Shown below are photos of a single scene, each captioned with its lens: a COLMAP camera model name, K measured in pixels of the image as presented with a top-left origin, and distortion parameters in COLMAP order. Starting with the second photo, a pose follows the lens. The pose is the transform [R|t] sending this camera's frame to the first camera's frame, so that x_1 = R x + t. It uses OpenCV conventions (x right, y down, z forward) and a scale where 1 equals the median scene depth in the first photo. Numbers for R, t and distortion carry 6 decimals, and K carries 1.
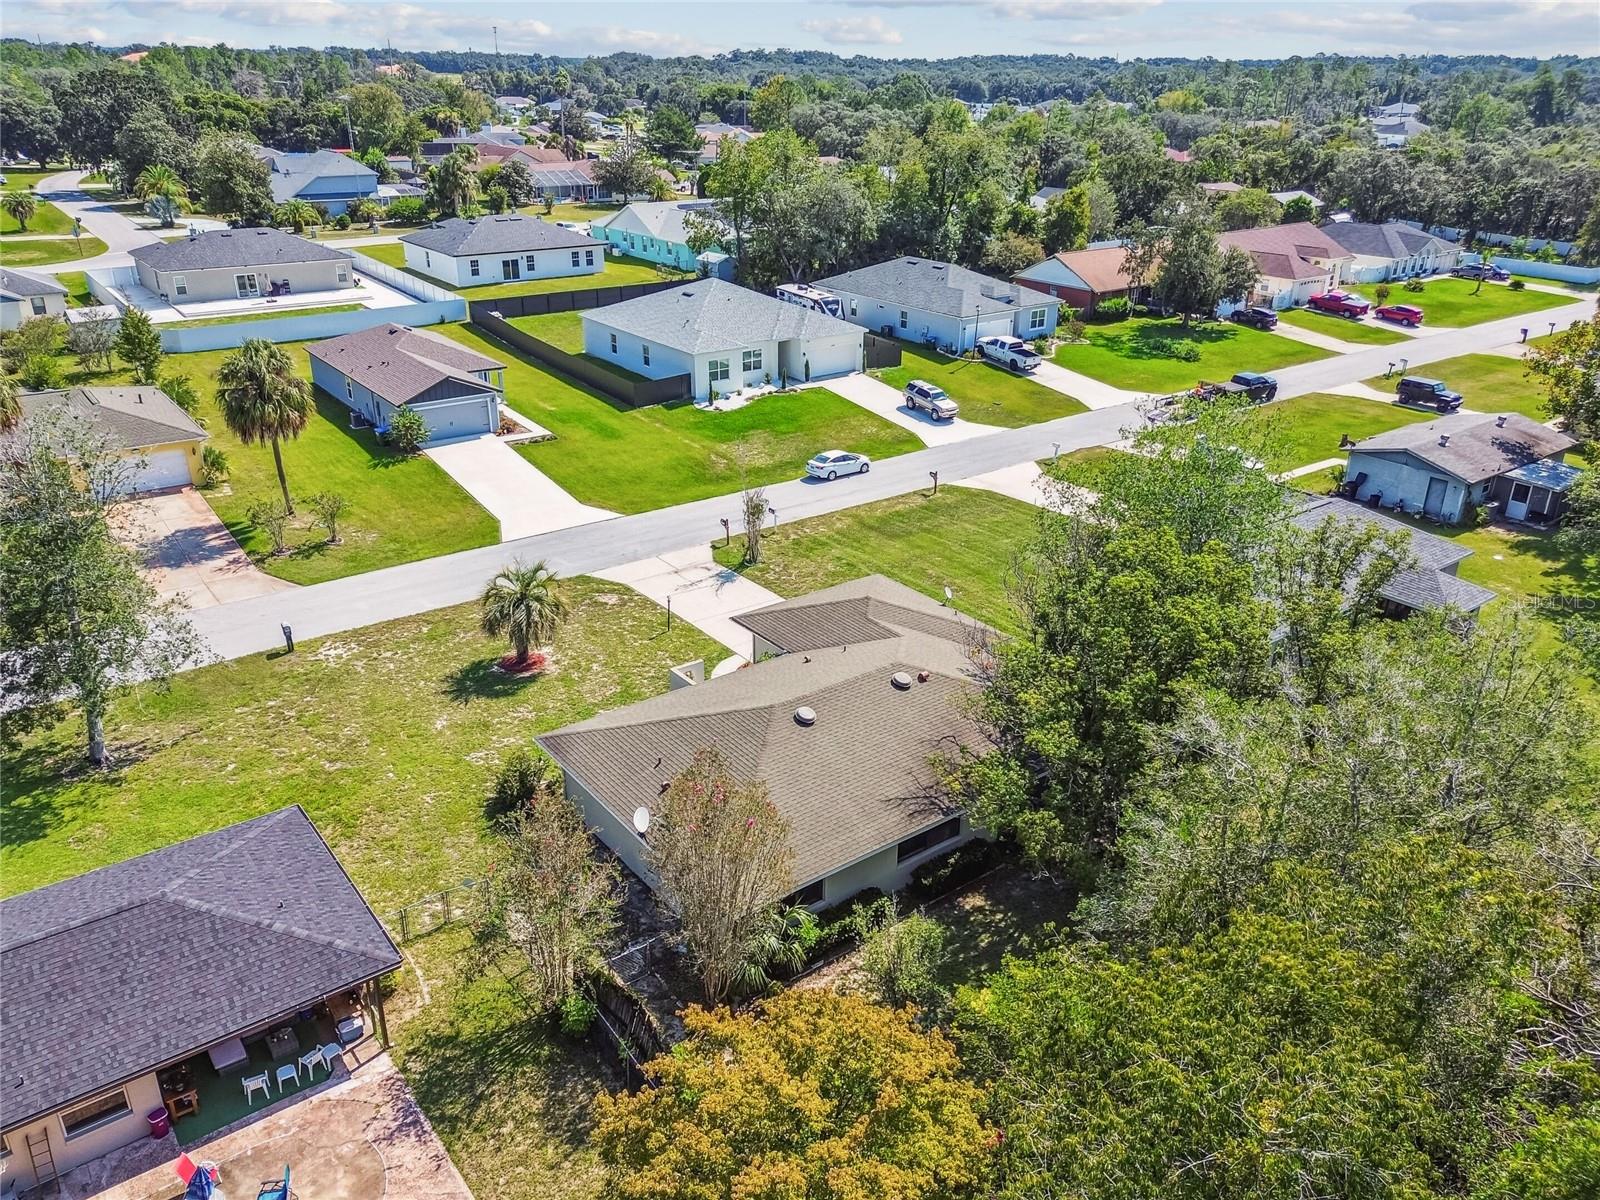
lens RADIAL K [[1181.6, 0, 802.3], [0, 1181.6, 633.1], [0, 0, 1]] dist [0.086994, -0.106128]
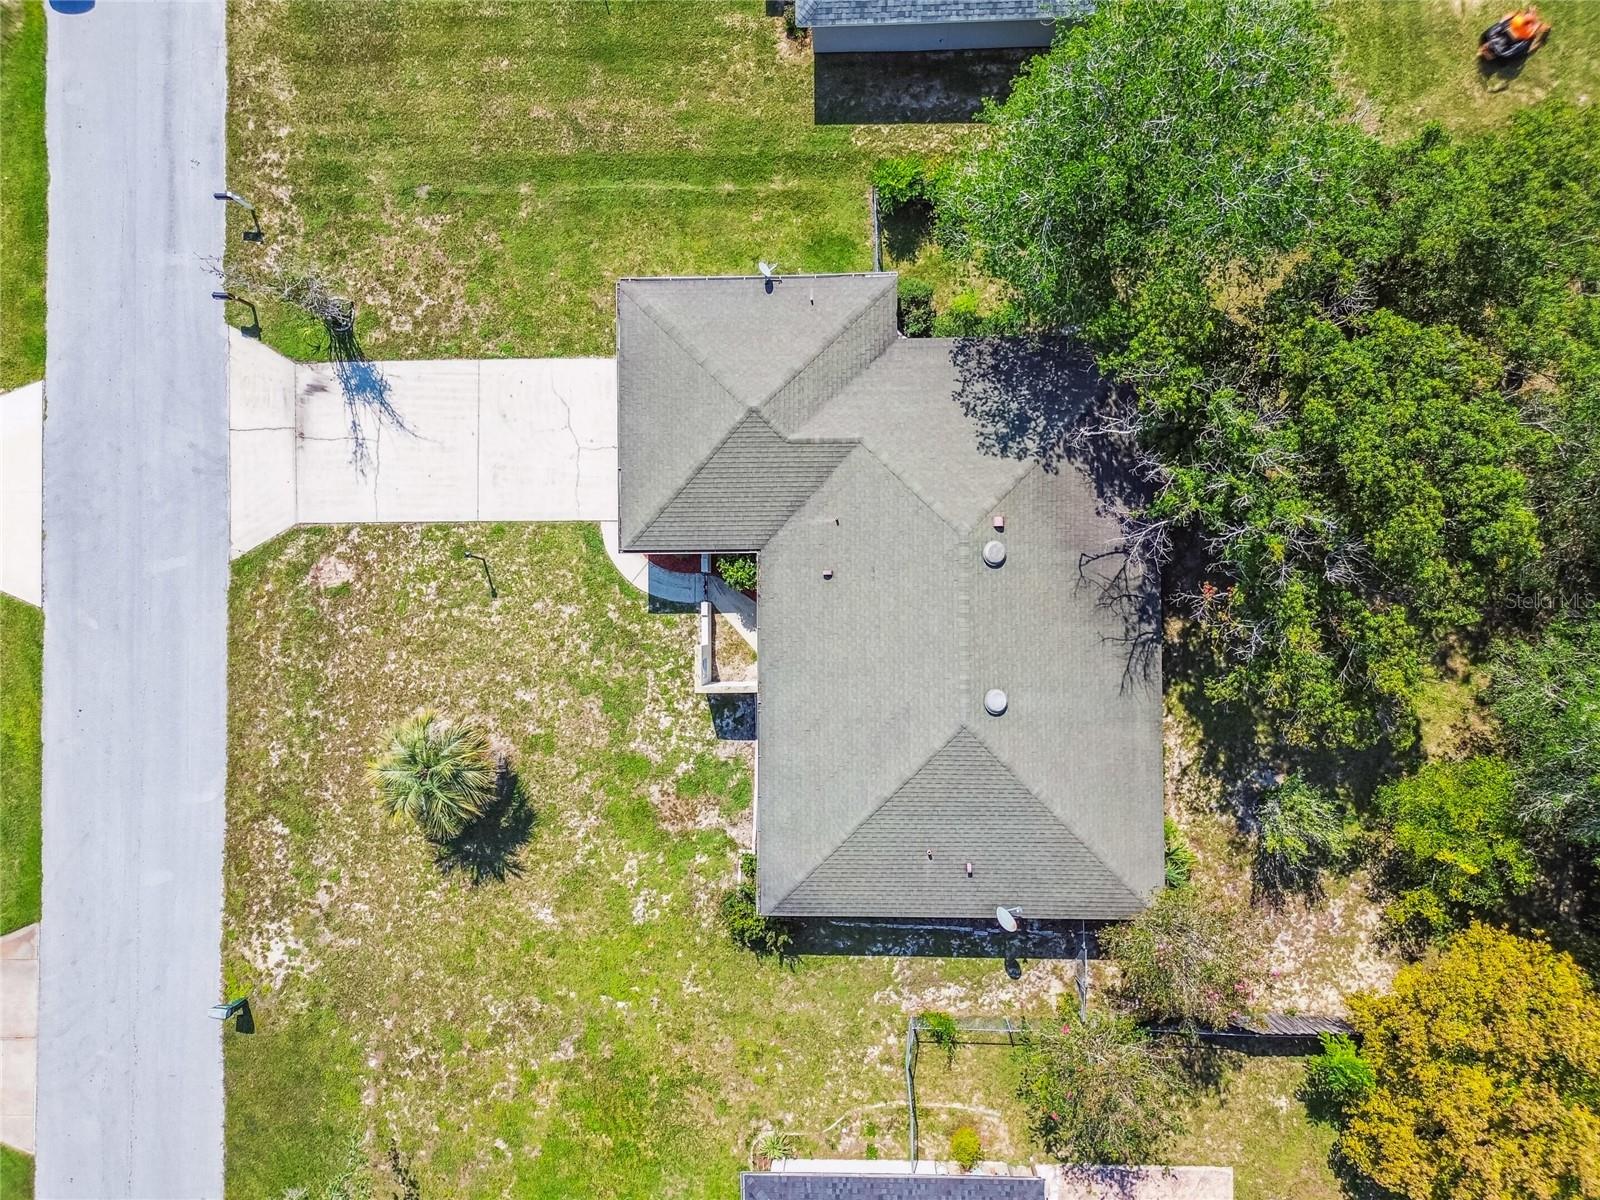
lens RADIAL K [[1133.4, 0, 802.6], [0, 1133.4, 602.6], [0, 0, 1]] dist [0.066813, -0.066086]
pose [[0.598506, -0.800907, -0.018375, -0.004251], [0.385986, 0.268191, 0.882660, -0.328445], [-0.702001, -0.535370, 0.469653, 0.330340]]
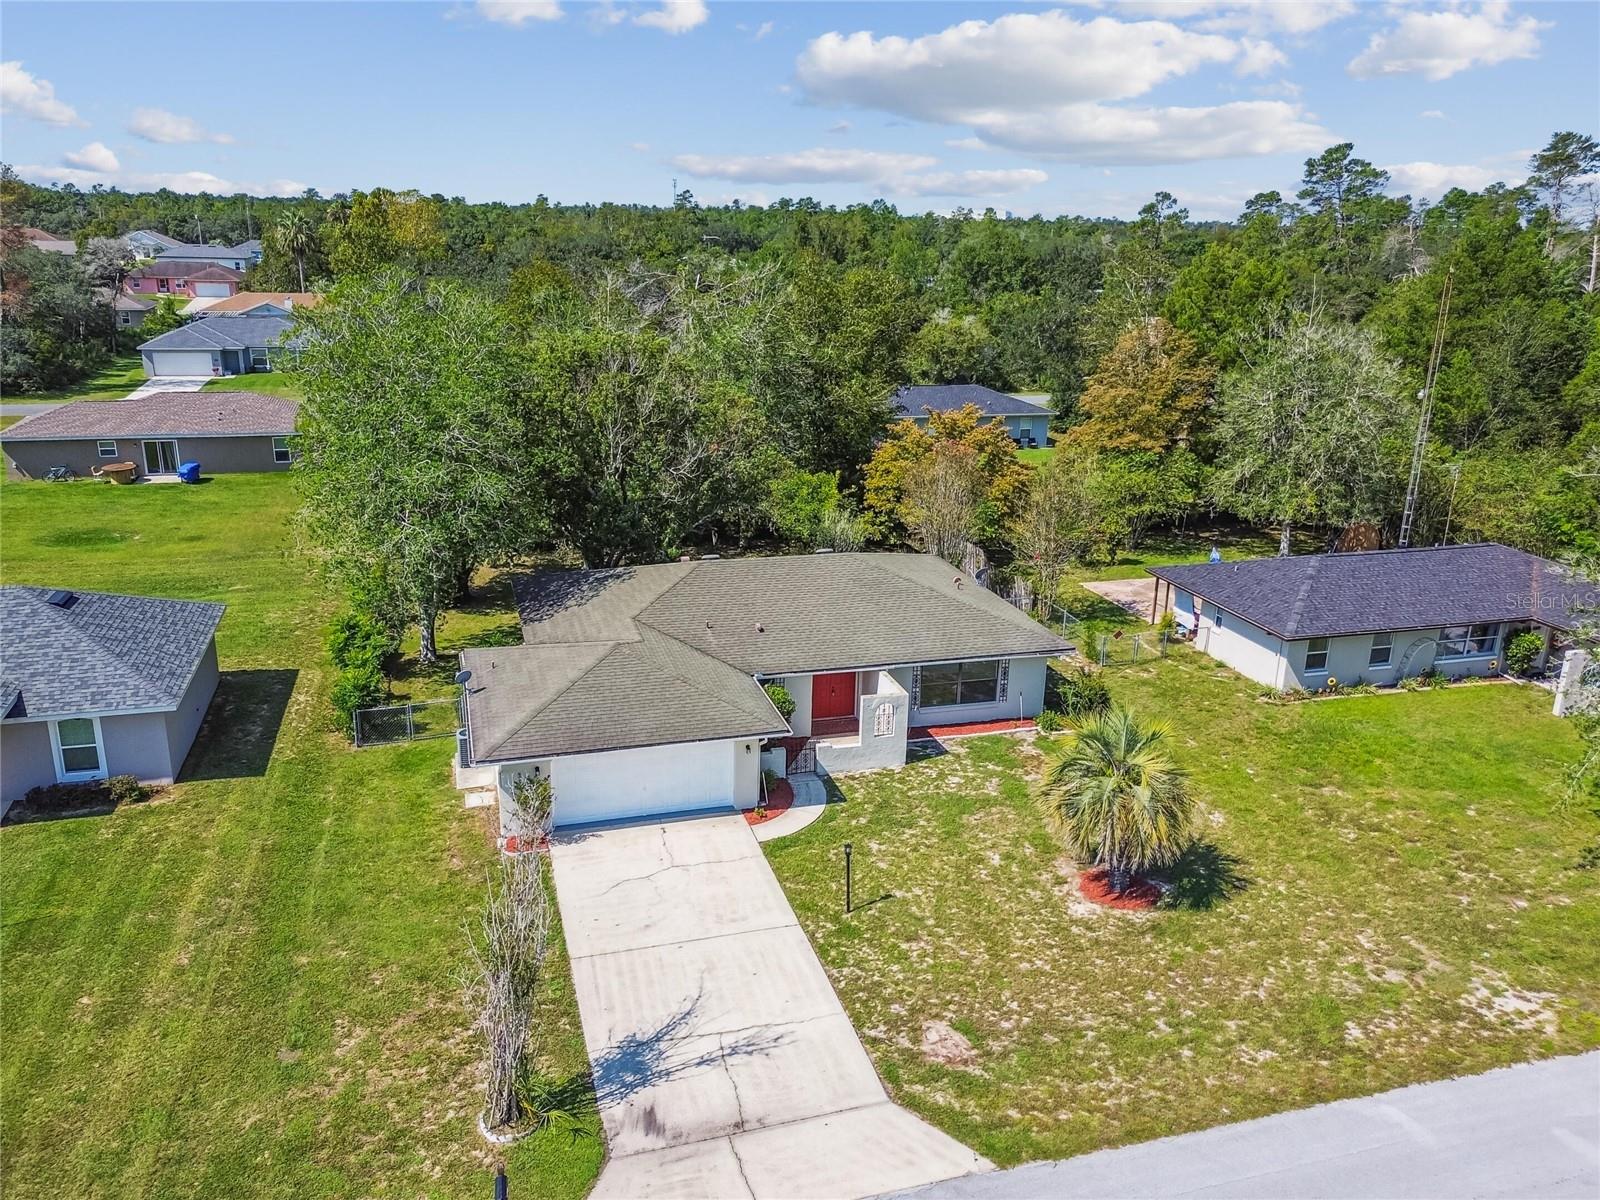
lens RADIAL K [[1208.0, 0, 800.0], [0, 1208.0, 600.0], [0, 0, 1]] dist [0.071330, -0.069495]
pose [[-0.934567, -0.136646, 0.328499, -0.155983], [0.122525, 0.743217, 0.657735, -0.284694], [-0.334023, 0.654947, -0.677844, 0.797978]]
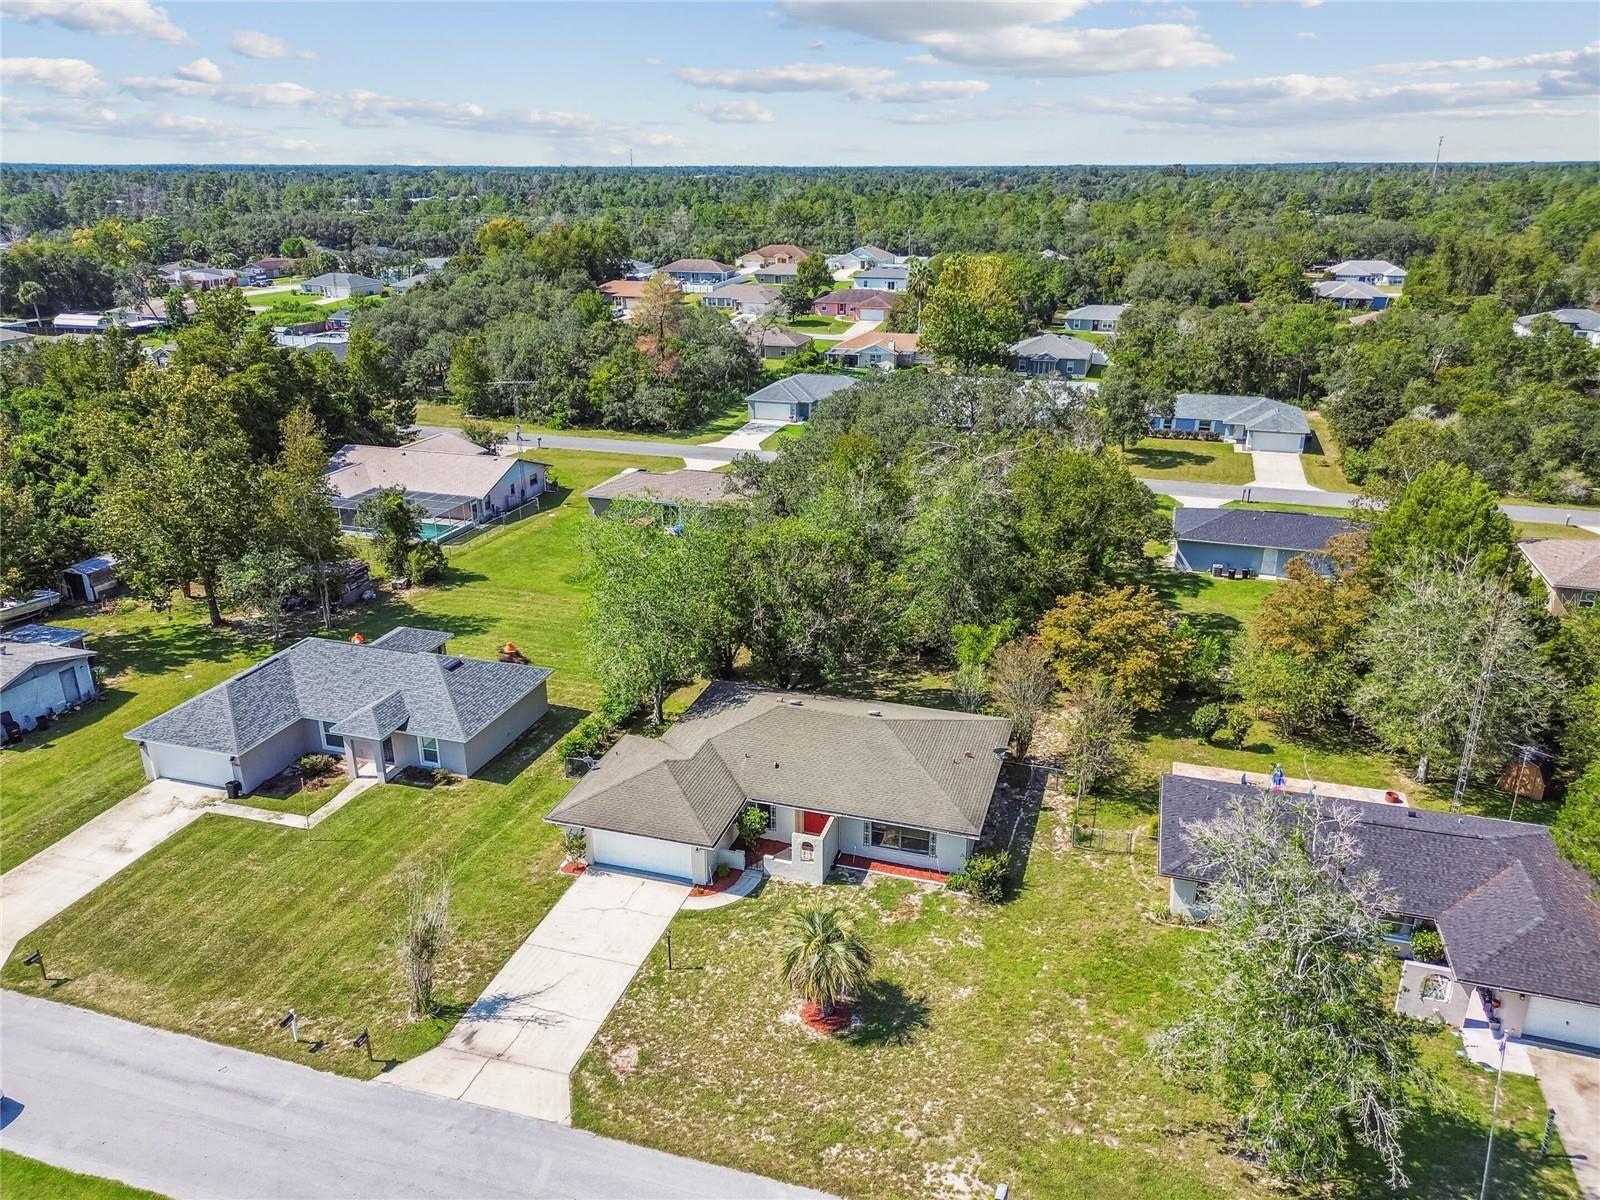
lens RADIAL K [[1133.4, 0, 802.6], [0, 1133.4, 602.6], [0, 0, 1]] dist [0.066813, -0.066086]
pose [[-0.582841, -0.296305, 0.756637, -0.455718], [0.345972, 0.752045, 0.561010, -0.403594], [-0.735255, 0.588755, -0.335809, 0.657001]]
